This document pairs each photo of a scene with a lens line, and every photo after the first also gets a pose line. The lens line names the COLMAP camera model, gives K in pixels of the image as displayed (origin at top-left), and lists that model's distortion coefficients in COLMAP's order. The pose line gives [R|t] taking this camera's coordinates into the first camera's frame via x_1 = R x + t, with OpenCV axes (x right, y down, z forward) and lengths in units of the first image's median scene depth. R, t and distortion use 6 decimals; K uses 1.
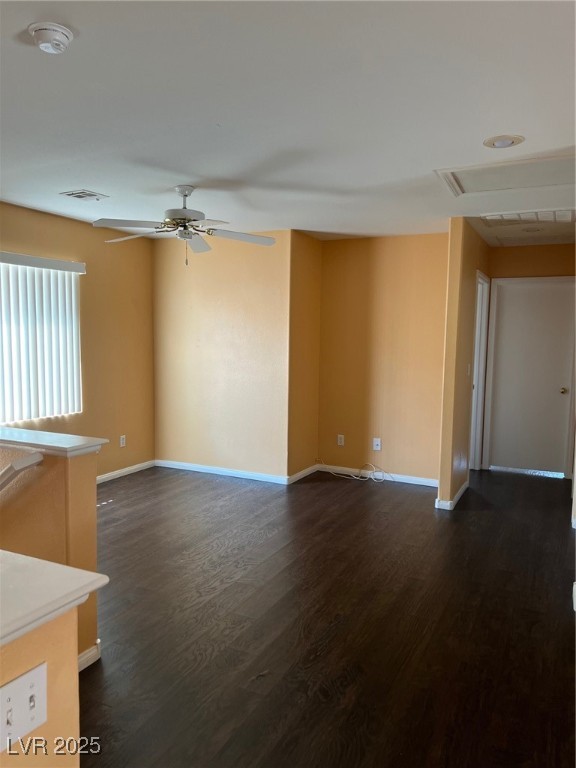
lens RADIAL K [[572.8, 0, 286.5], [0, 572.8, 390.6], [0, 0, 1]] dist [0.065881, -0.084633]
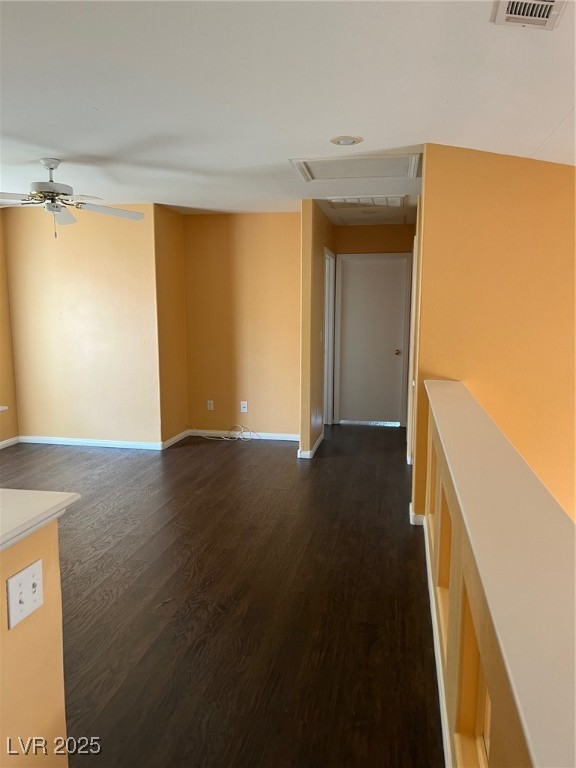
lens RADIAL K [[572.8, 0, 286.5], [0, 572.8, 390.6], [0, 0, 1]] dist [0.065881, -0.084633]
pose [[0.966495, -0.049561, 0.251857, -0.052106], [0.037484, 0.997916, 0.052527, 0.012337], [-0.253935, -0.041326, 0.966338, -0.102483]]
